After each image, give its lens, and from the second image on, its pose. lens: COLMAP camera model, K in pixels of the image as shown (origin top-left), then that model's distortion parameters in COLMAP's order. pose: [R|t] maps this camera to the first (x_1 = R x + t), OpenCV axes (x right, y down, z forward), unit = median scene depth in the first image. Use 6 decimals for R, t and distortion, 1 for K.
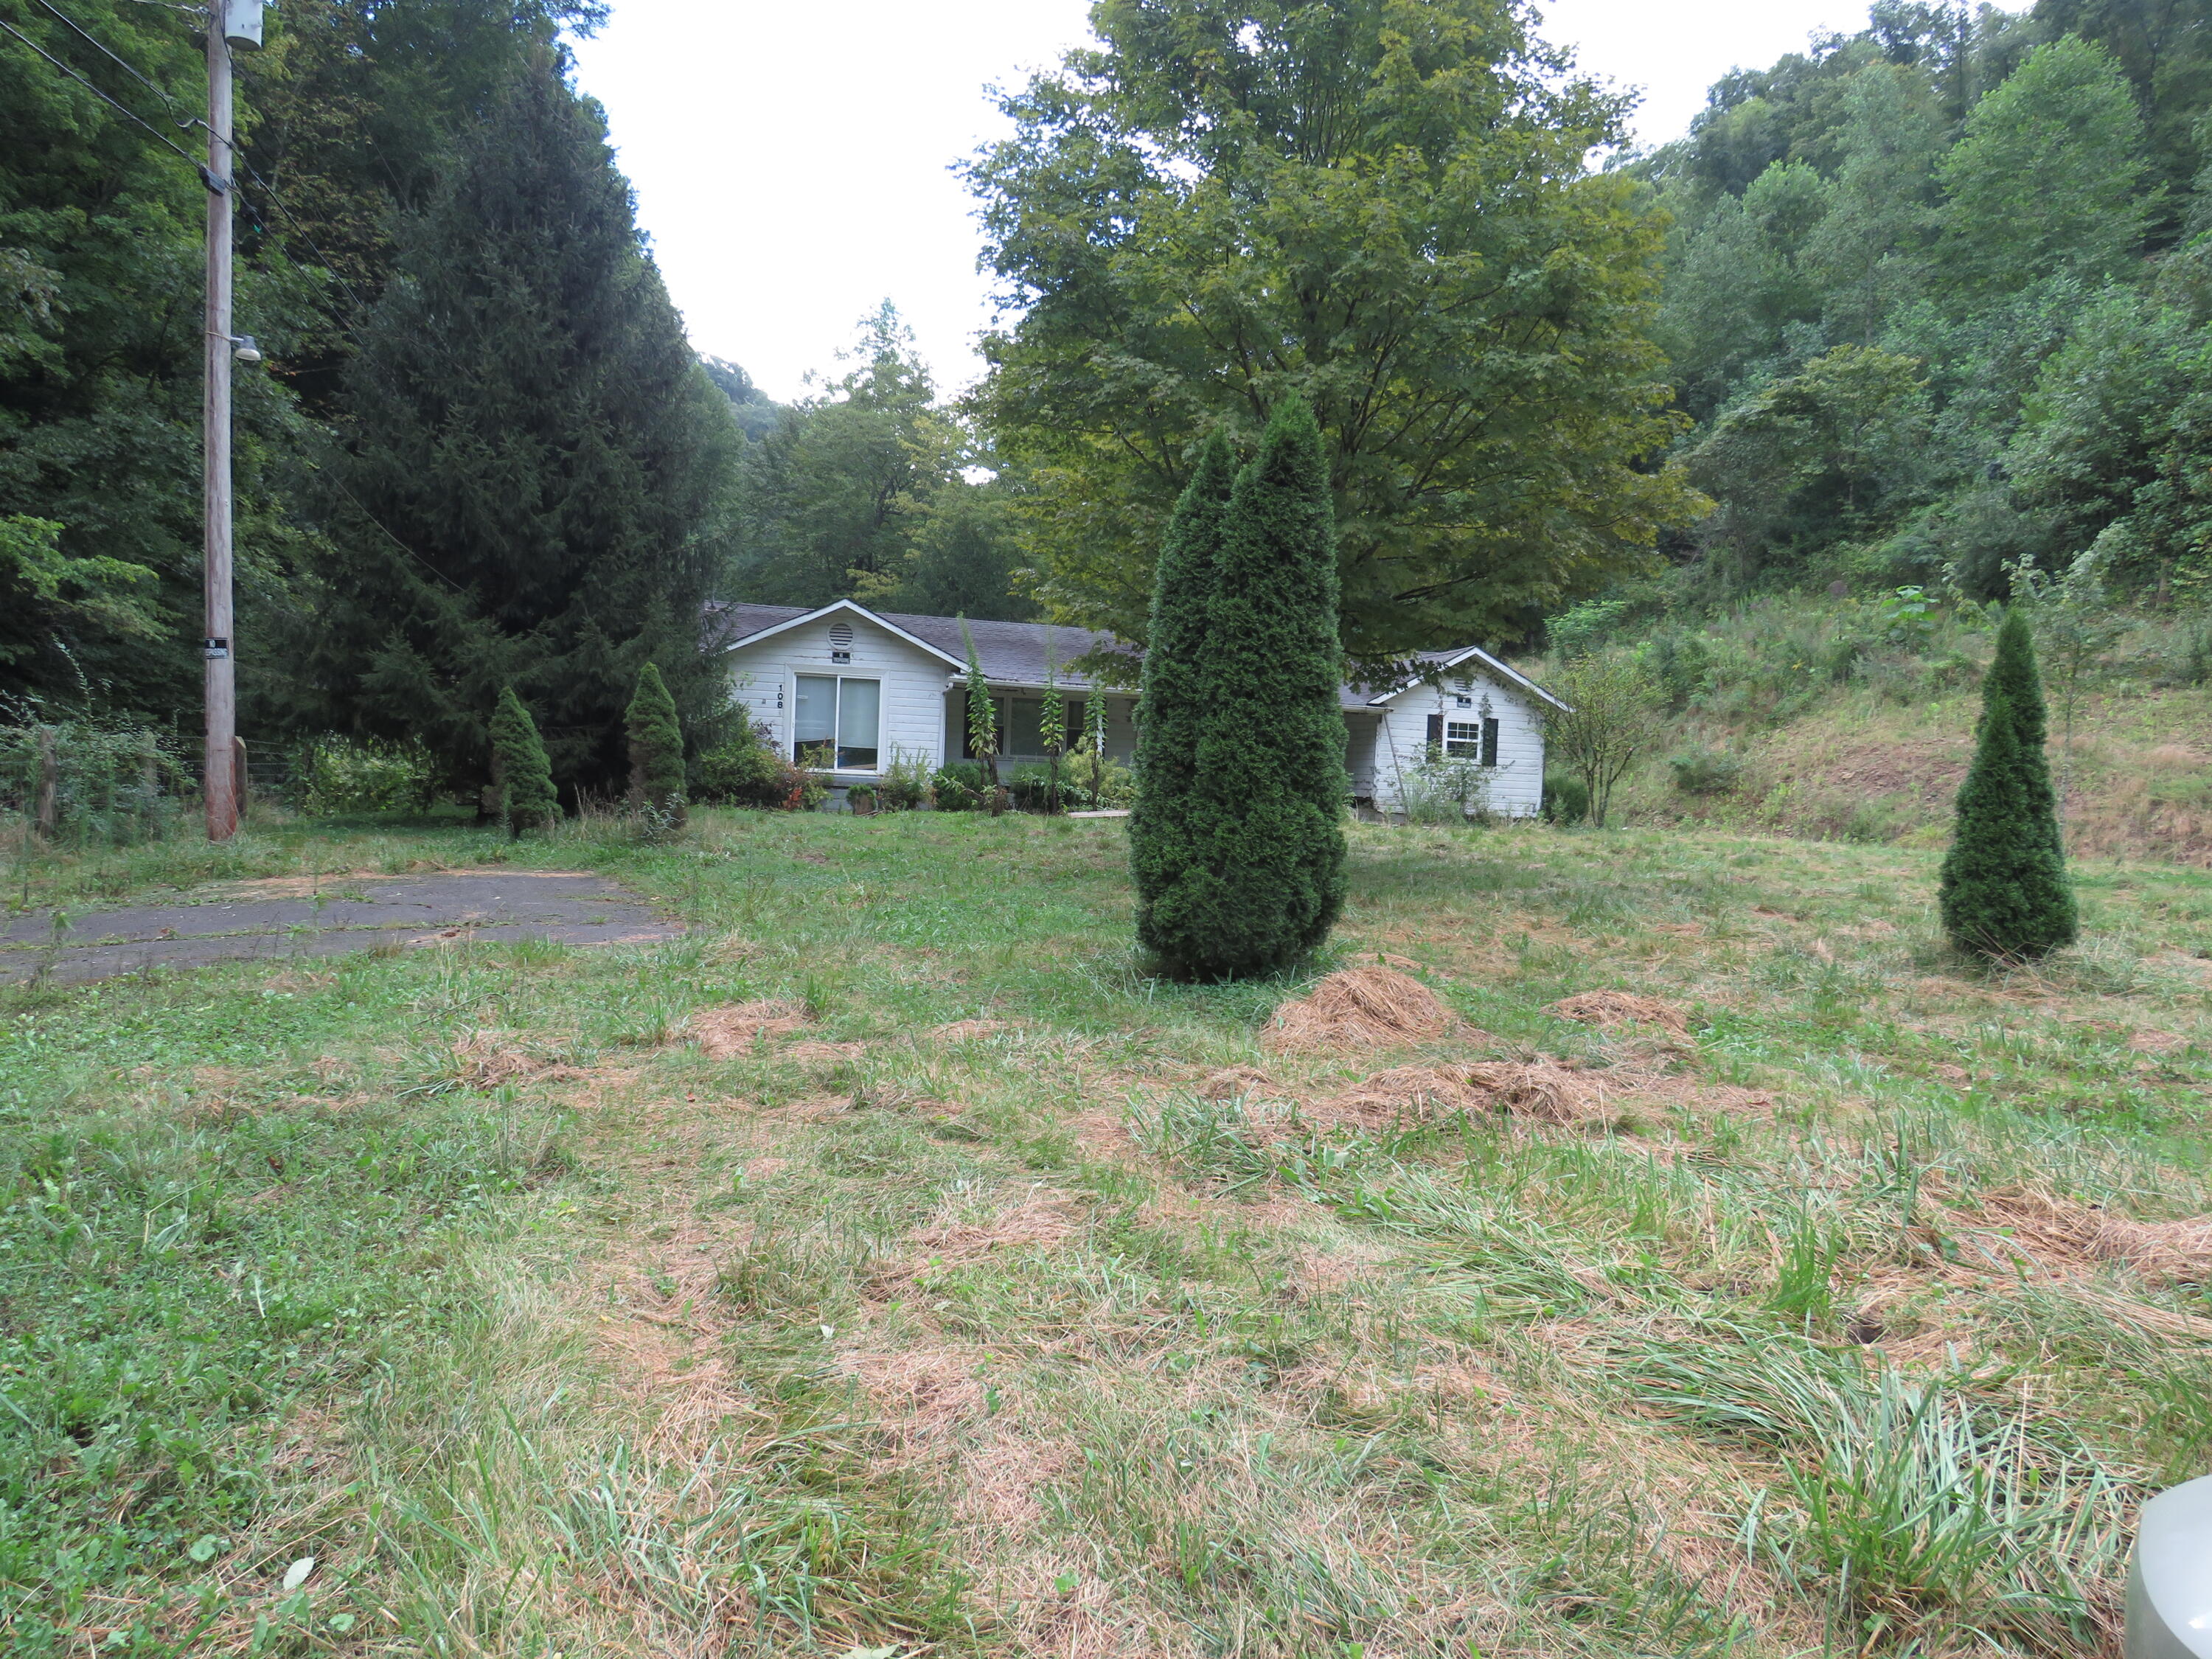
lens RADIAL K [[1552.4, 0, 1101.1], [0, 1552.4, 845.1], [0, 0, 1]] dist [-0.049800, 0.023983]
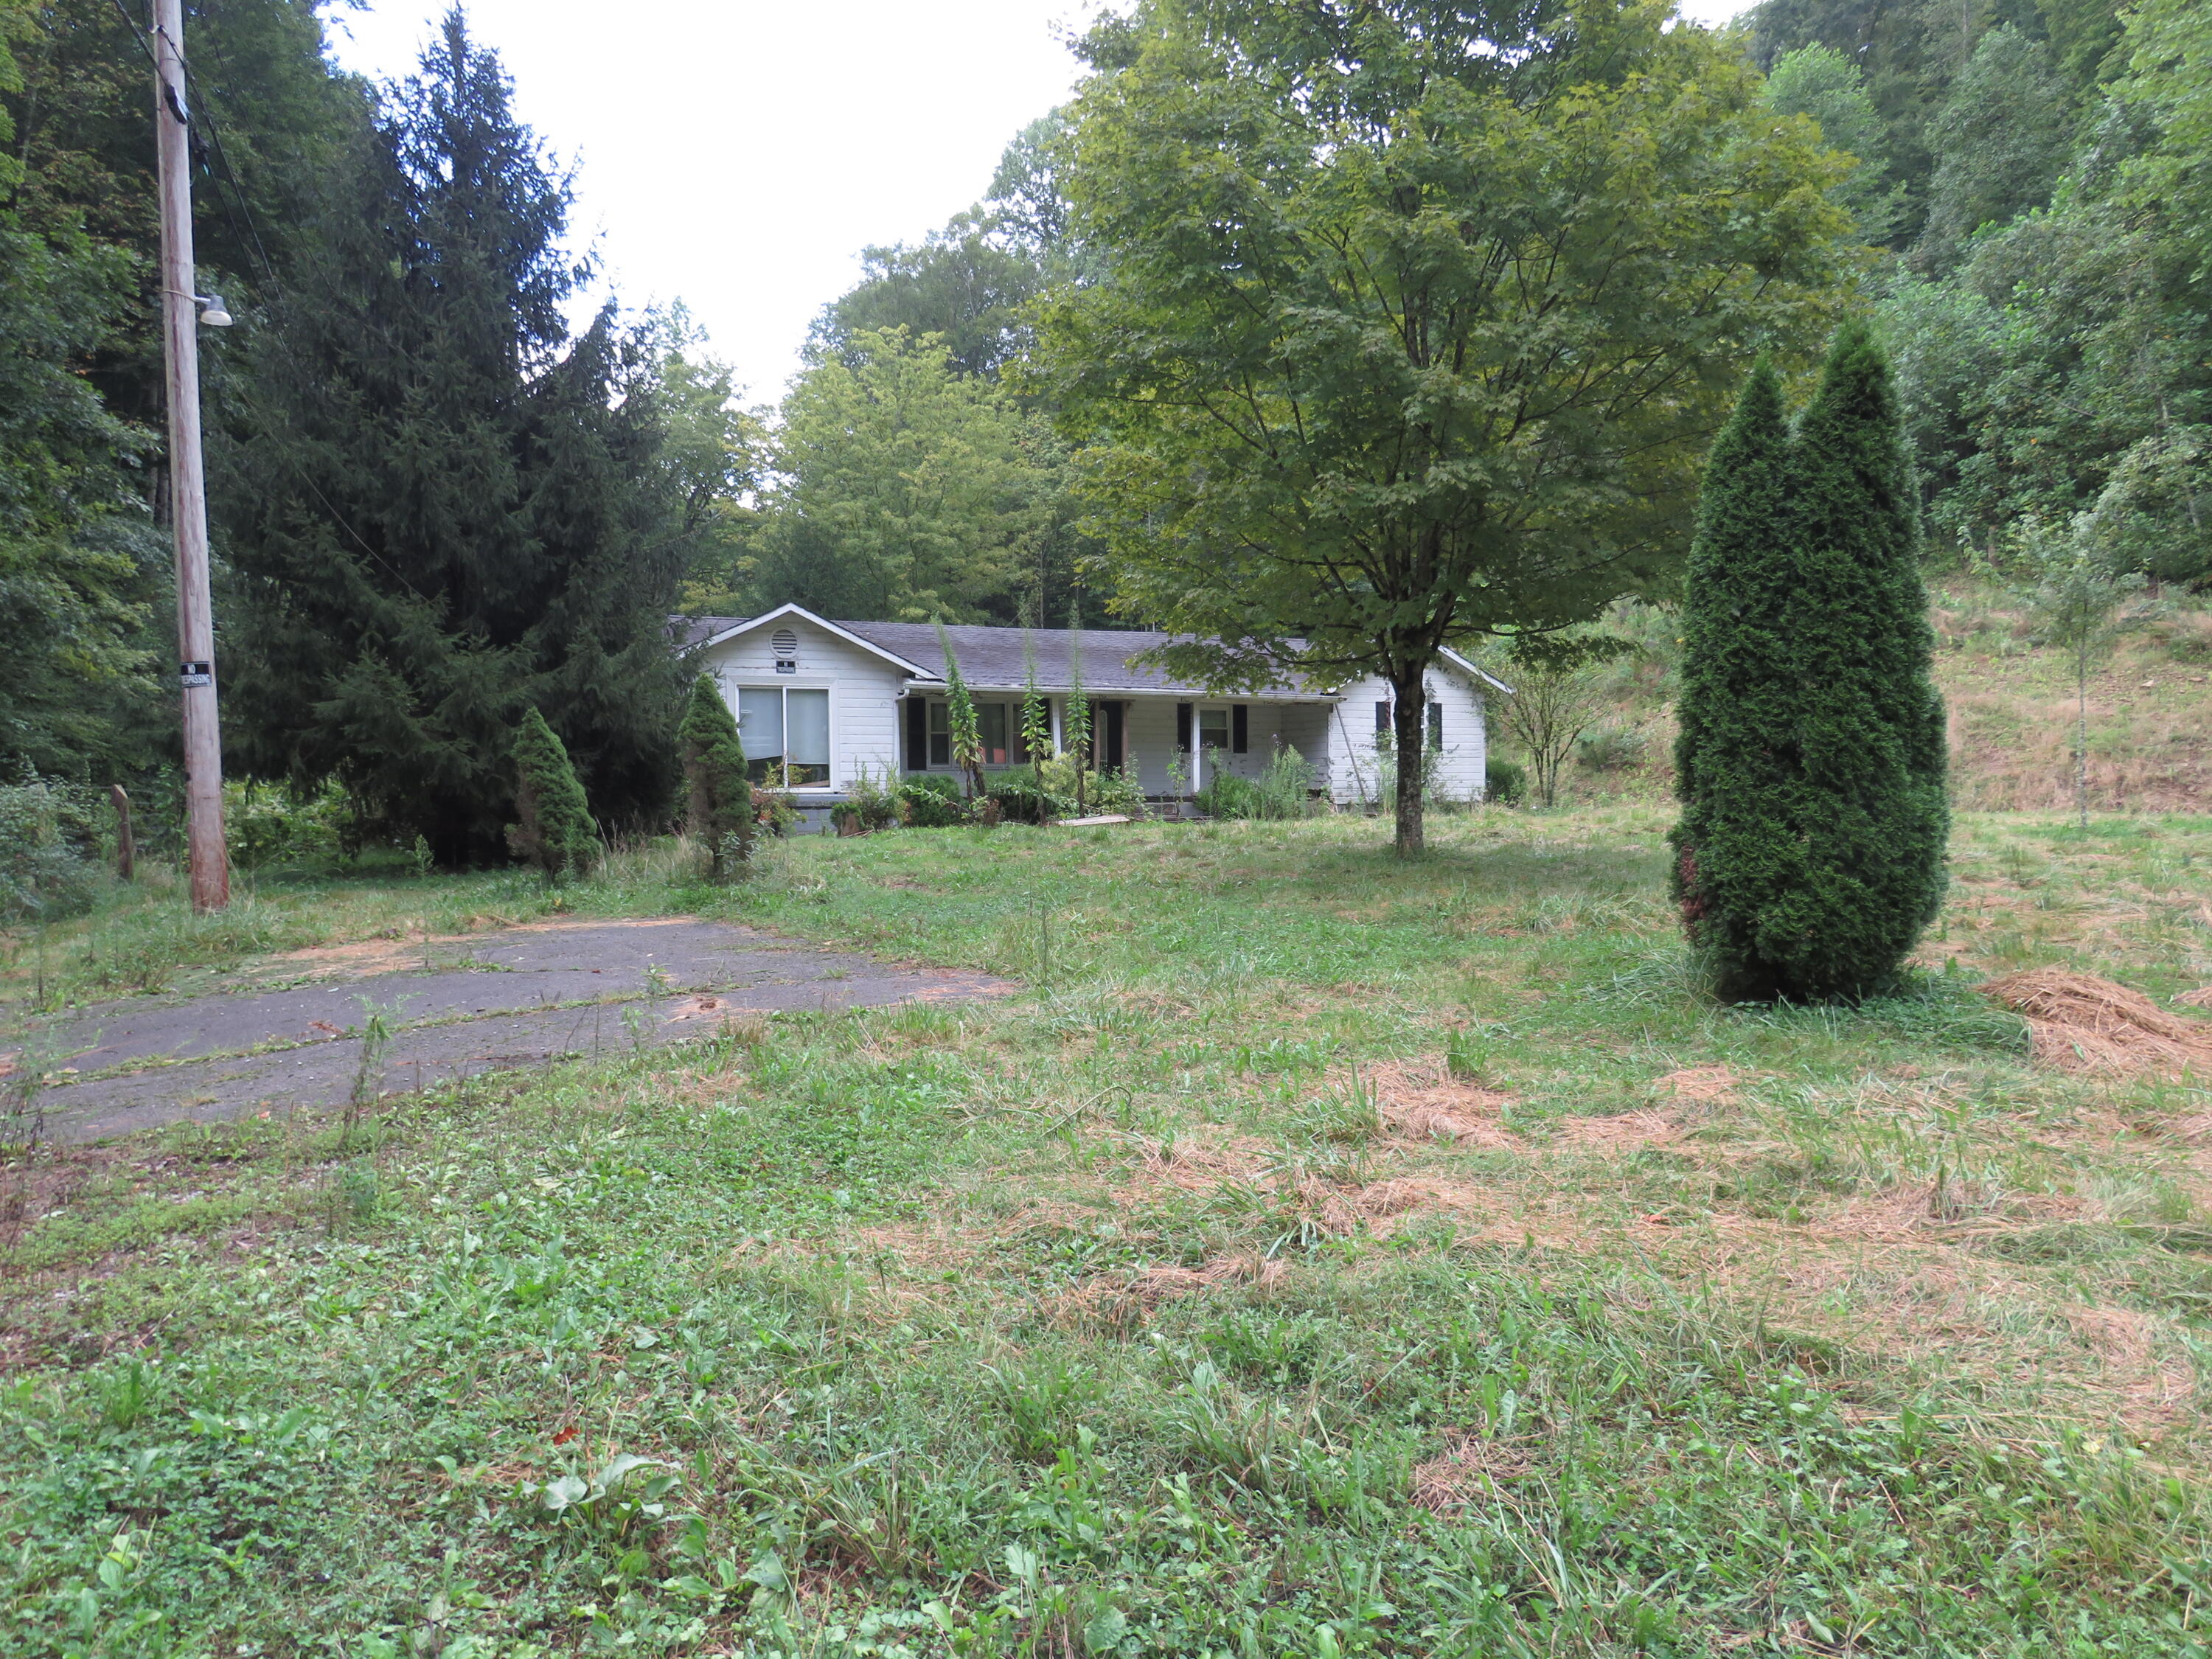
lens RADIAL K [[1552.4, 0, 1110.4], [0, 1552.4, 843.6], [0, 0, 1]] dist [-0.049800, 0.023983]
pose [[0.986867, -0.056911, 0.151179, -0.124266], [0.057427, 0.998349, 0.000953, -0.005976], [-0.150984, 0.007741, 0.988506, 0.063543]]
